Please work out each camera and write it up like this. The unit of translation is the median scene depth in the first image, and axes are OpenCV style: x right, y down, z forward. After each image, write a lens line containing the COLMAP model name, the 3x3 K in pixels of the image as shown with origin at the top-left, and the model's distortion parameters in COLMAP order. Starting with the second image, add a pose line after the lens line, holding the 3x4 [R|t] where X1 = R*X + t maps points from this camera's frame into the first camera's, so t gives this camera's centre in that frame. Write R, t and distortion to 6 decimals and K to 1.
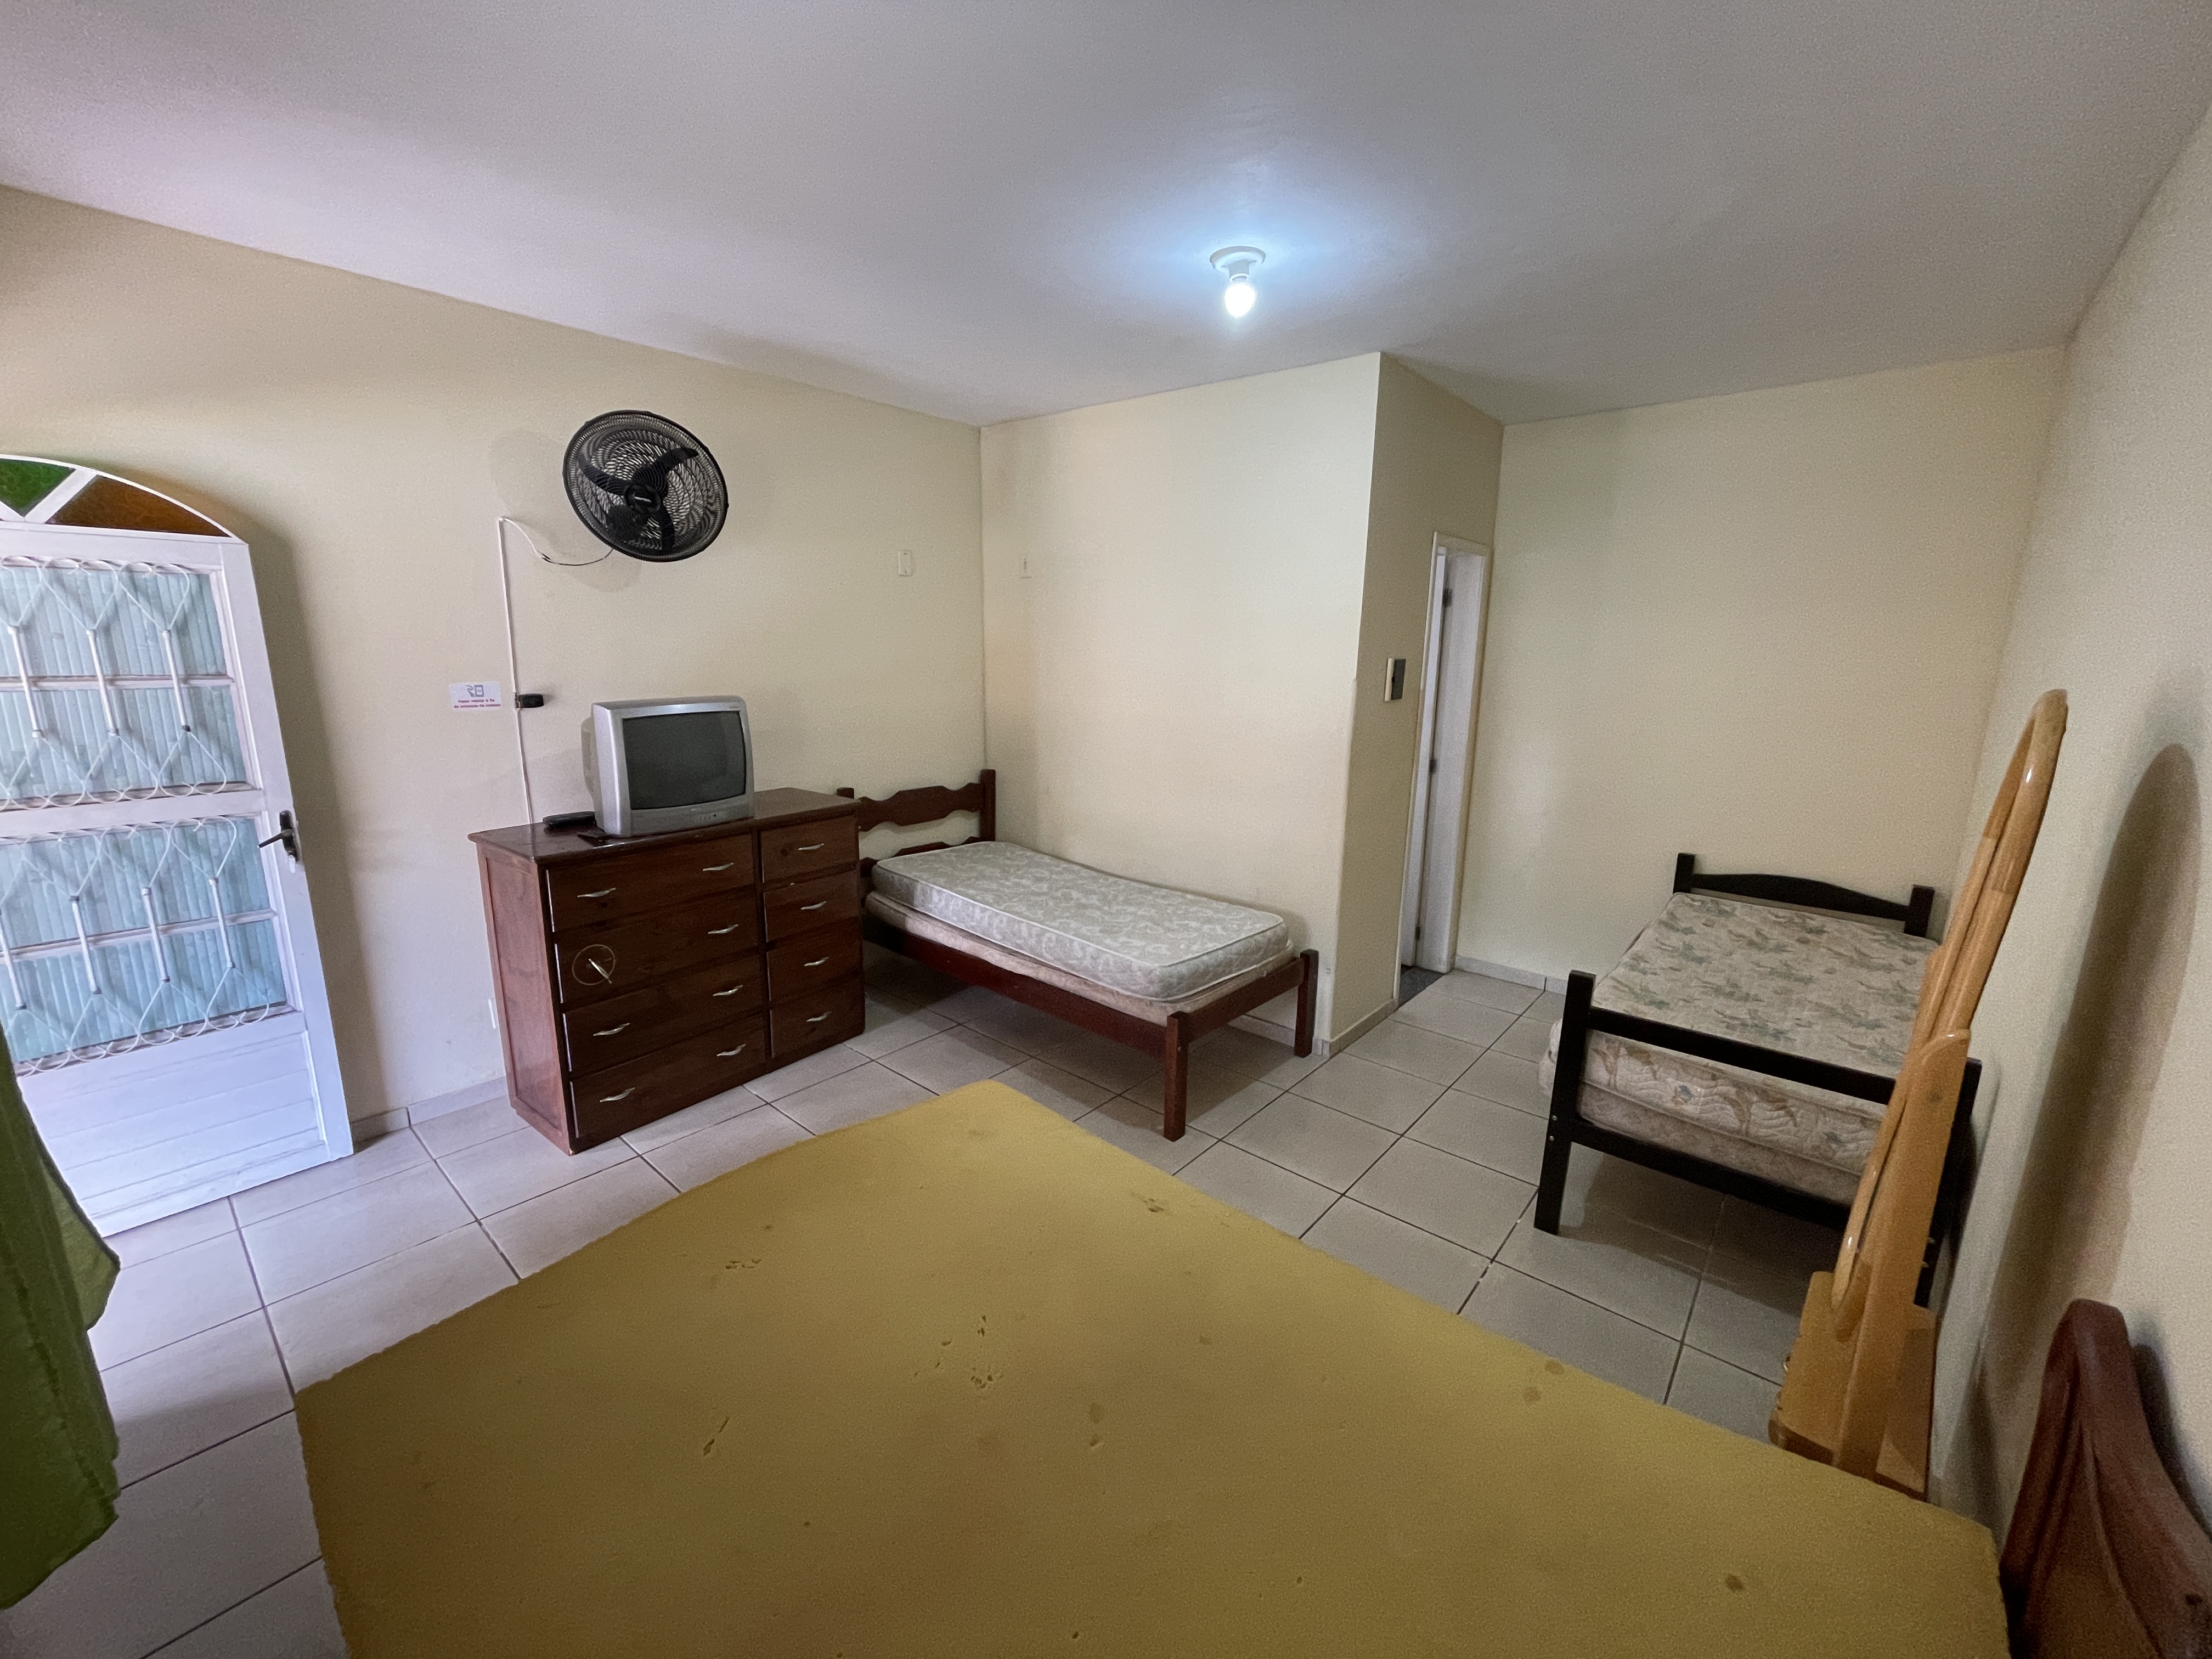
lens RADIAL K [[890.9, 0, 1105.7], [0, 890.9, 822.5], [0, 0, 1]] dist [0.002561, 0.000057]
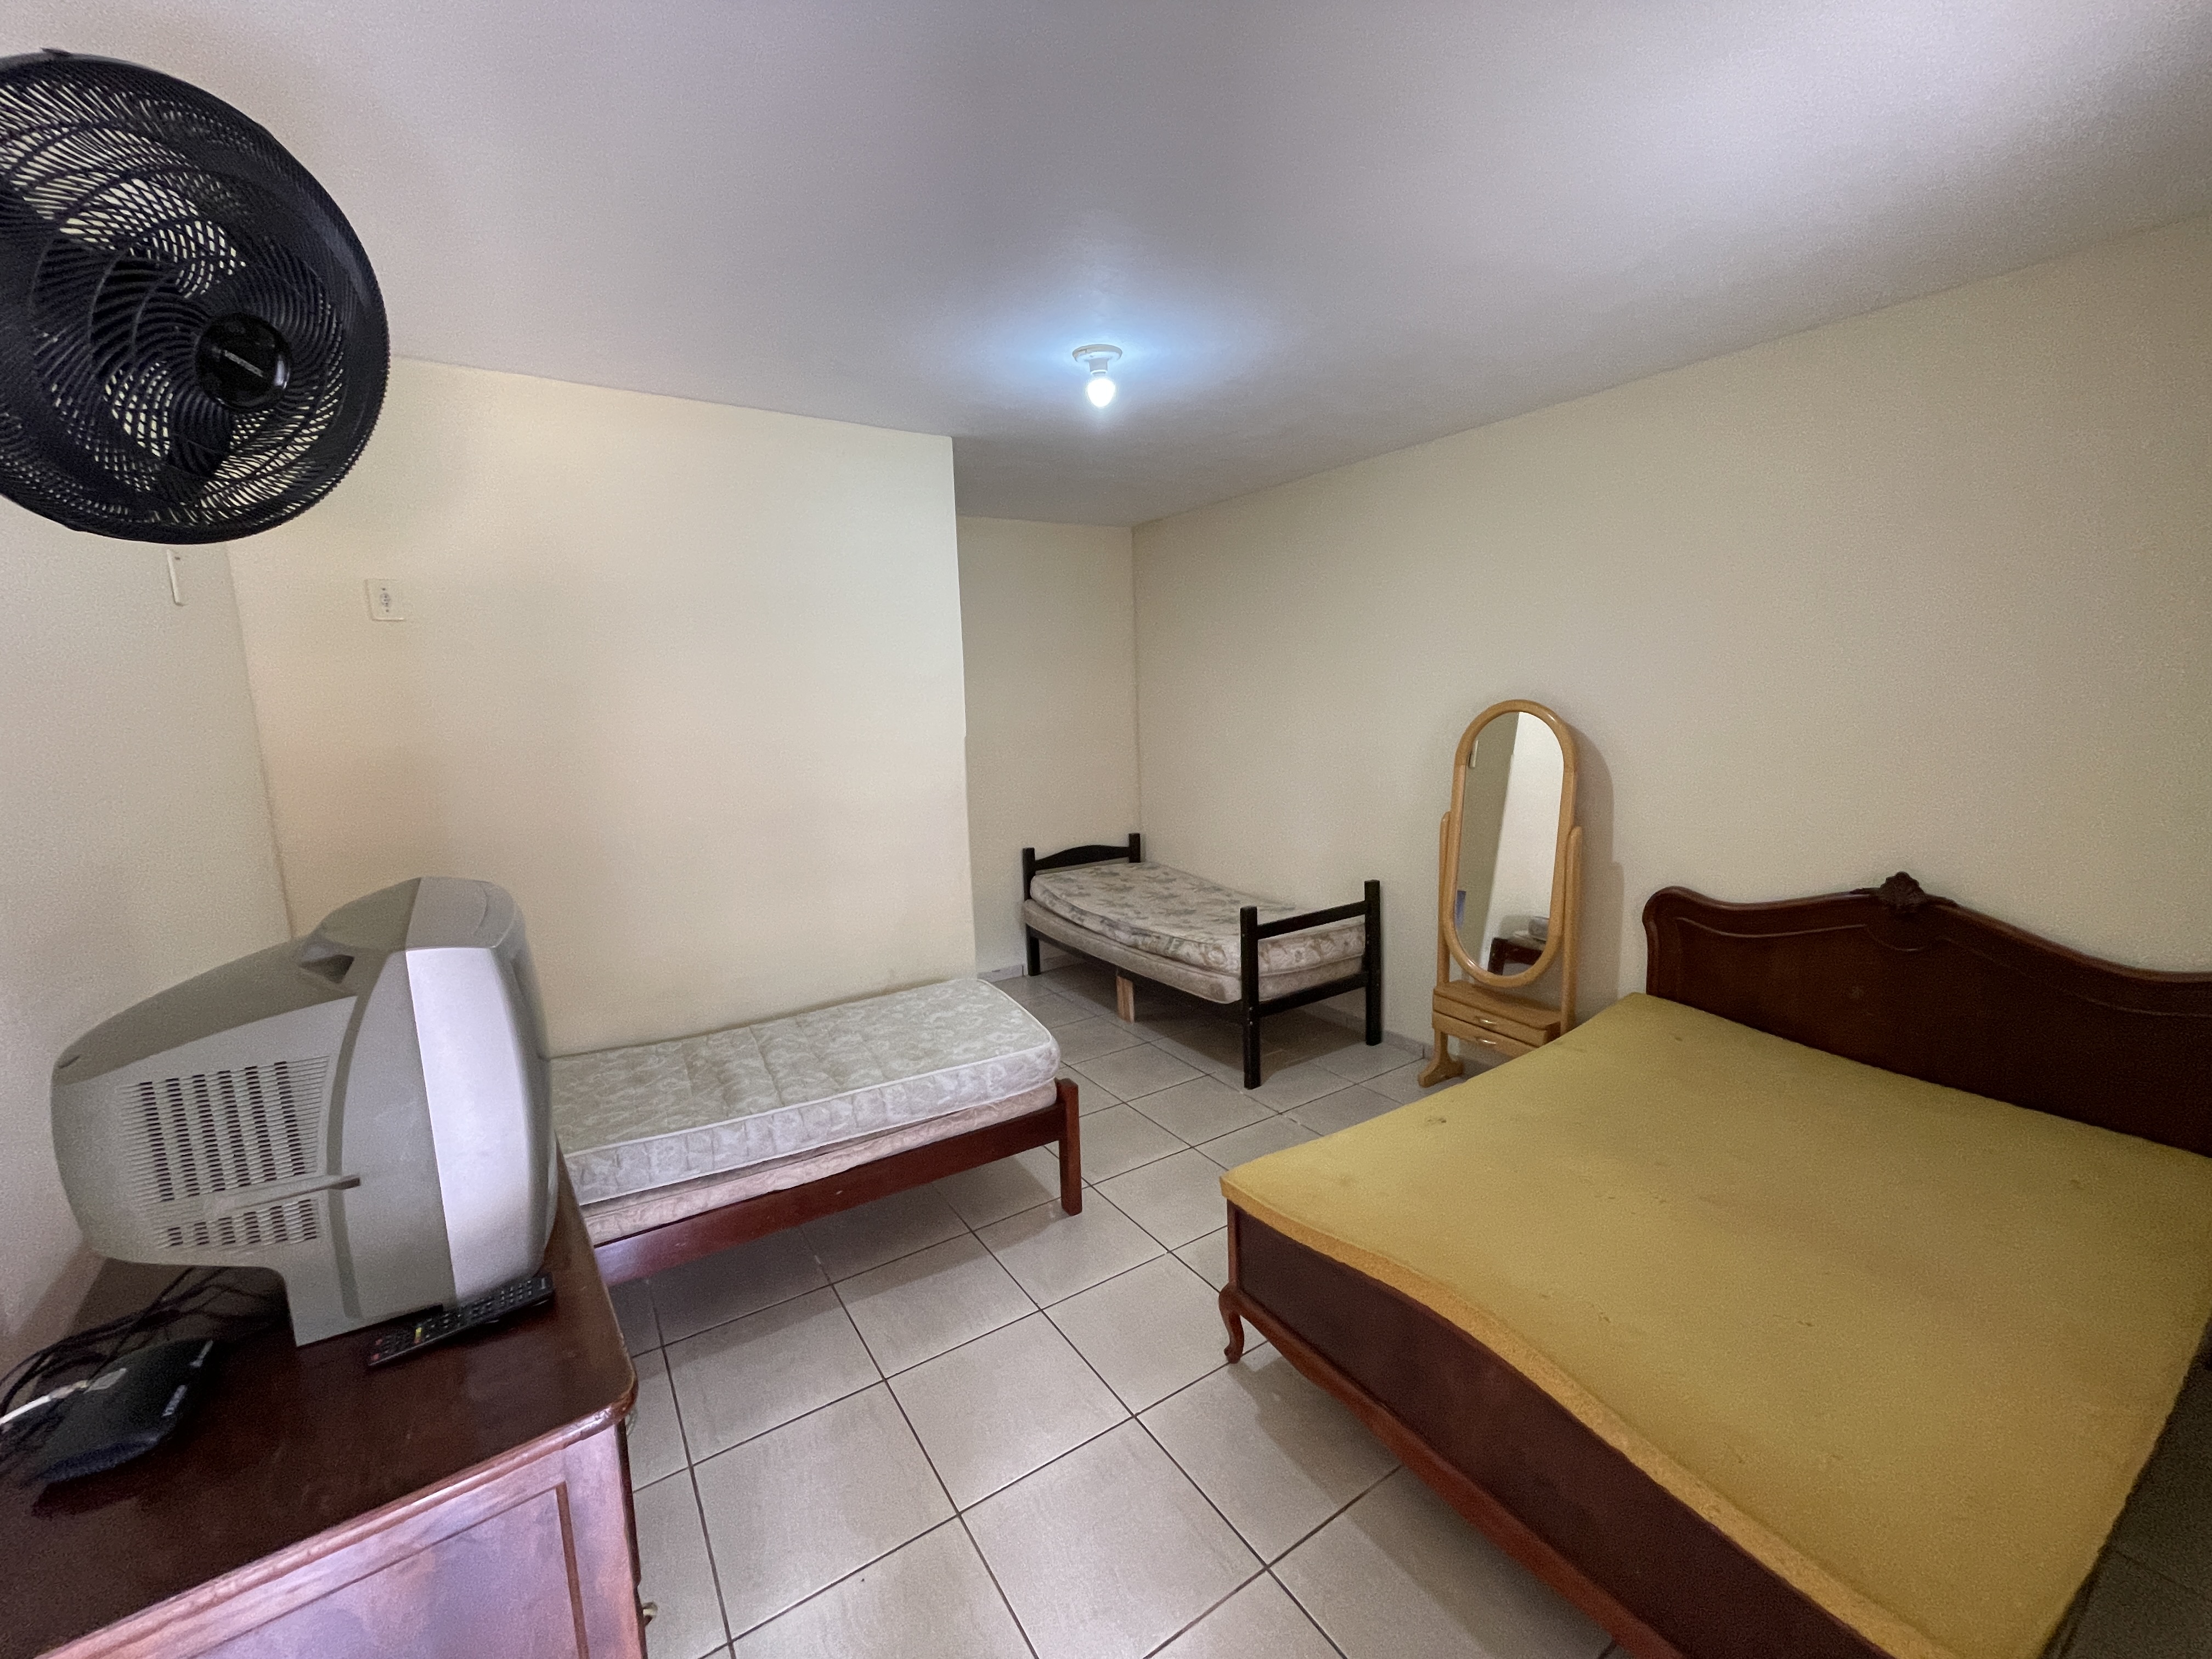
lens RADIAL K [[890.9, 0, 1103.6], [0, 890.9, 822.7], [0, 0, 1]] dist [0.002561, 0.000057]
pose [[0.277295, -0.162806, 0.946891, -0.677595], [0.228628, 0.968410, 0.099553, -0.126778], [-0.933187, 0.188880, 0.305757, 0.533933]]
